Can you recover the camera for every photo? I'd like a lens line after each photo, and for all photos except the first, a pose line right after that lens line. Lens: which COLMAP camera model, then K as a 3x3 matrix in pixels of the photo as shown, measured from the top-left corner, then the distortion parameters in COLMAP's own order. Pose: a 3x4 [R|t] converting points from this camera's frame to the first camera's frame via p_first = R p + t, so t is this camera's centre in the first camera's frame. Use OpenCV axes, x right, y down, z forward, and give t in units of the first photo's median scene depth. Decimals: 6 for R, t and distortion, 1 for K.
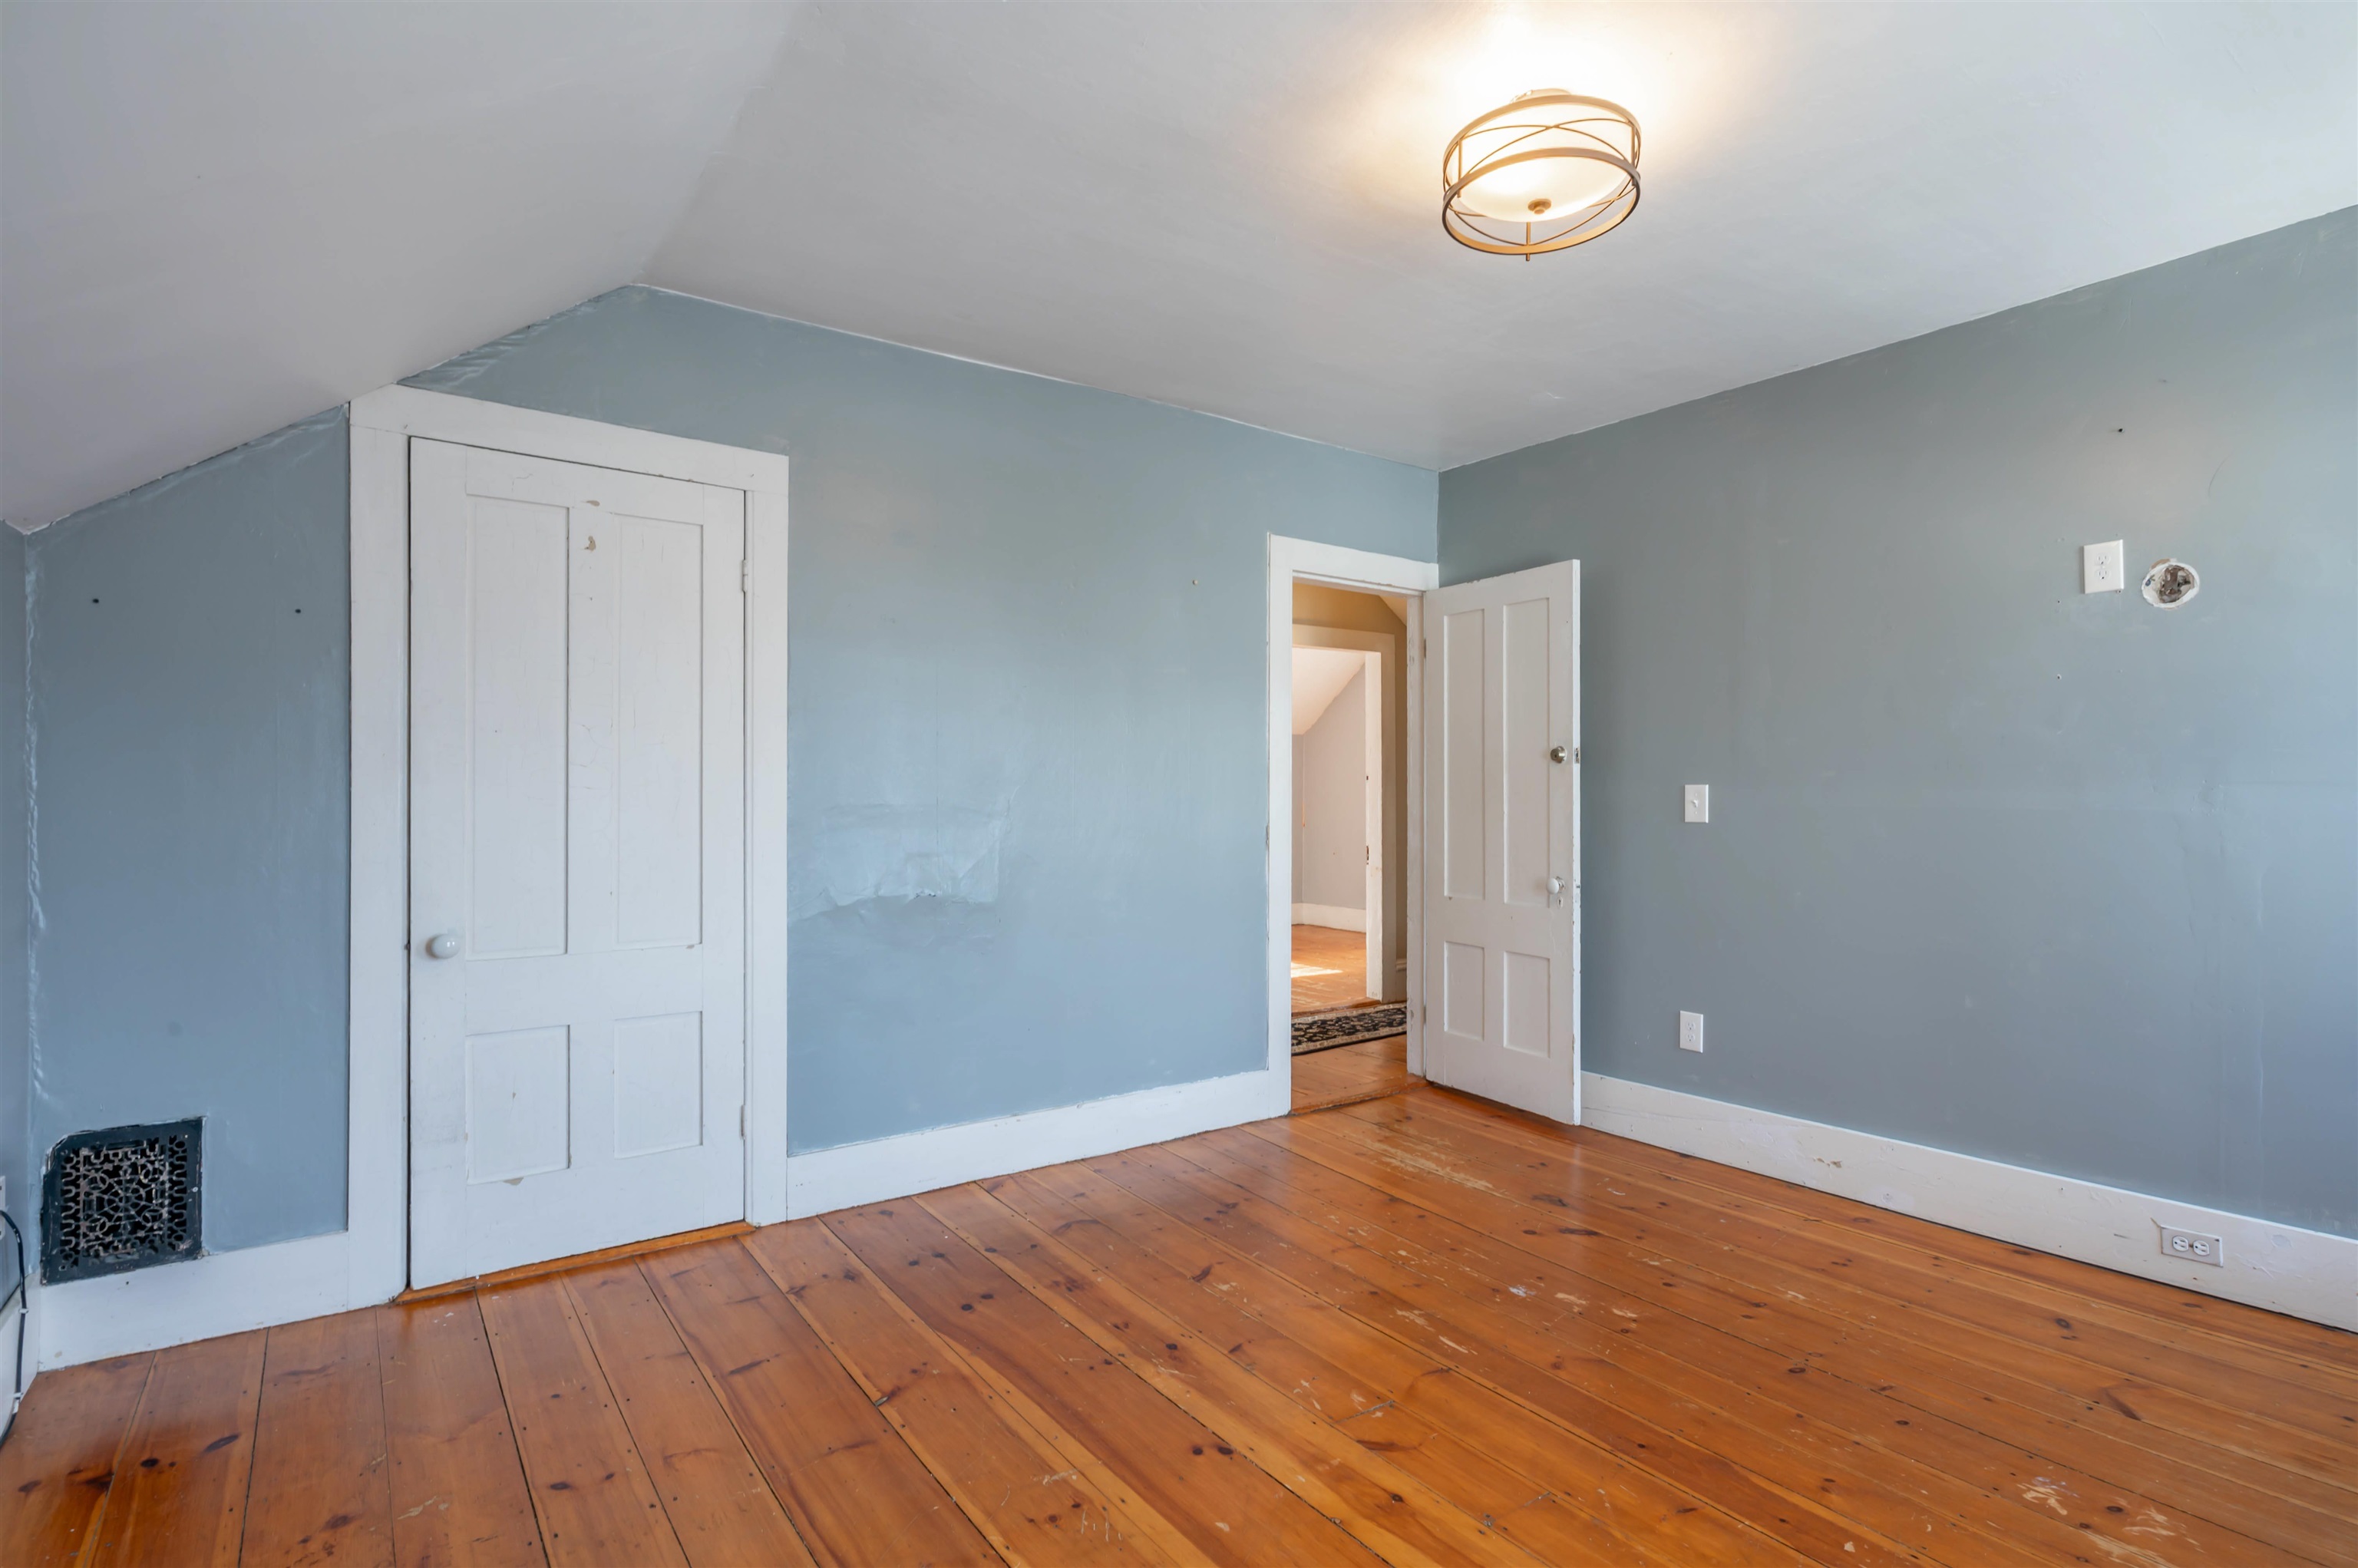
lens RADIAL K [[1159.8, 0, 1182.1], [0, 1159.8, 793.6], [0, 0, 1]] dist [0.000666, 0.001133]
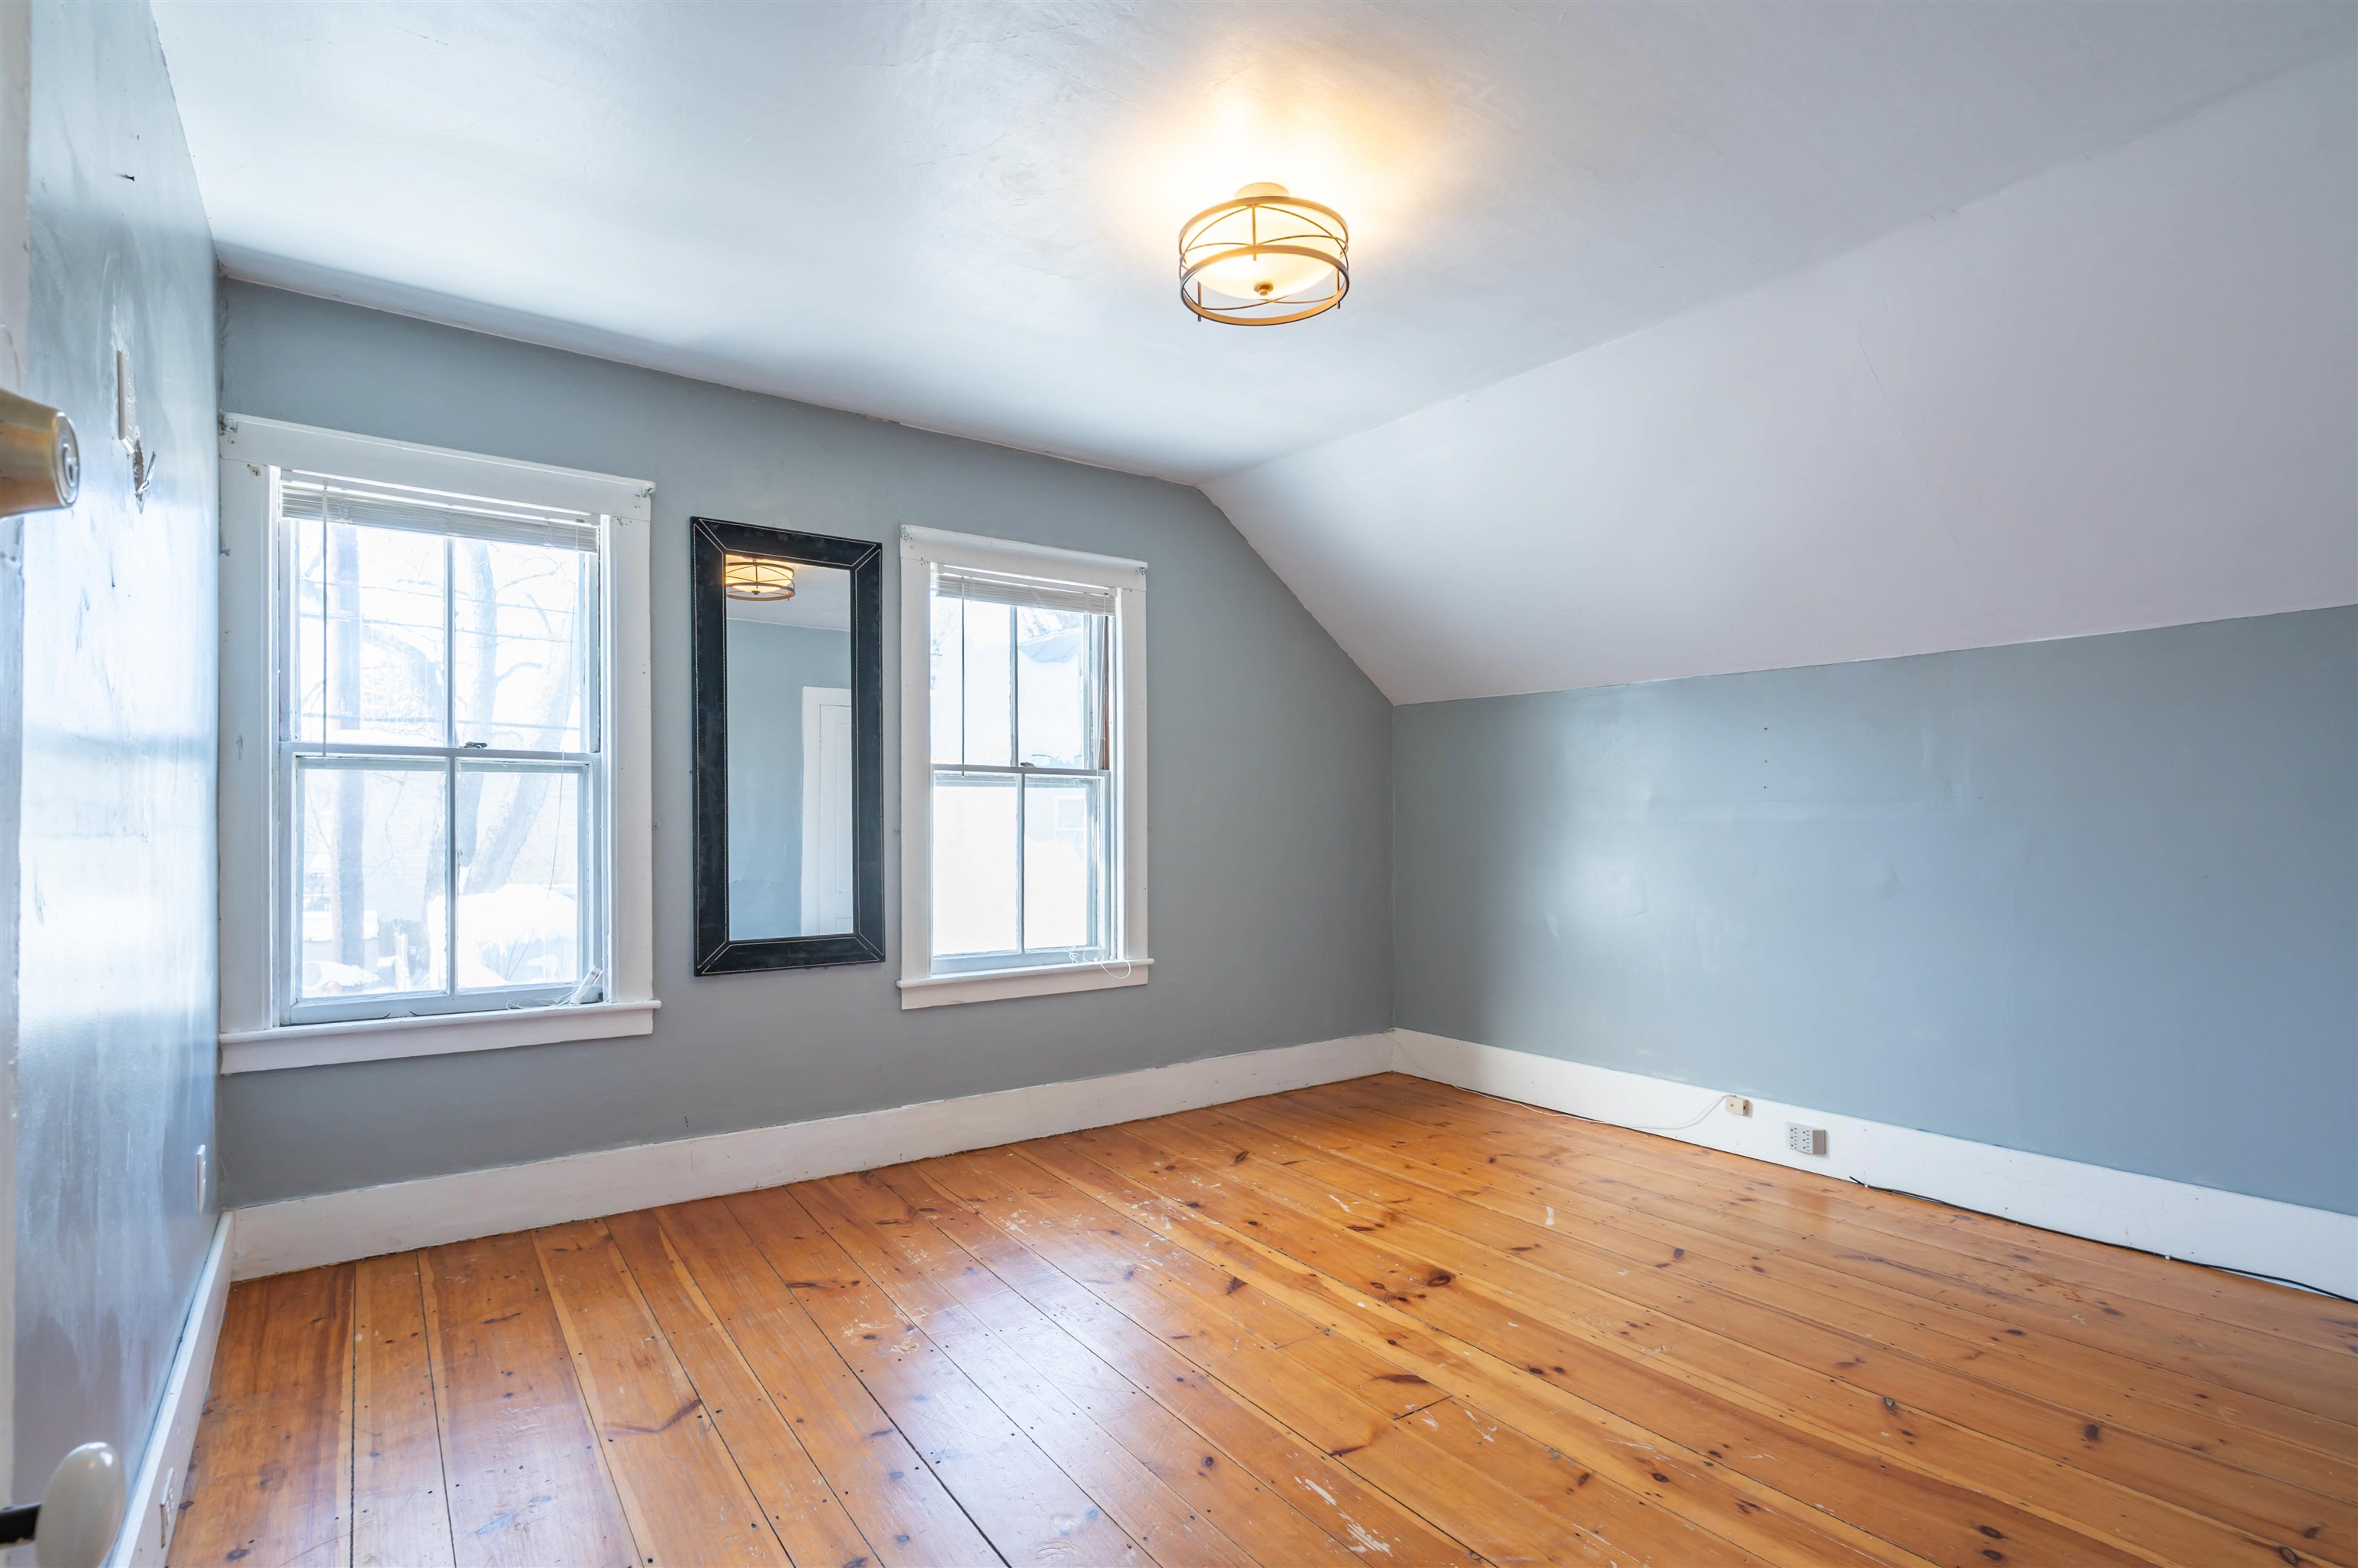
lens RADIAL K [[1159.8, 0, 1170.1], [0, 1159.8, 790.6], [0, 0, 1]] dist [0.000666, 0.001133]
pose [[-0.999891, 0.004965, 0.013883, 0.362499], [0.004606, 0.999658, -0.025753, 0.001999], [-0.014006, -0.025687, -0.999572, 2.036825]]
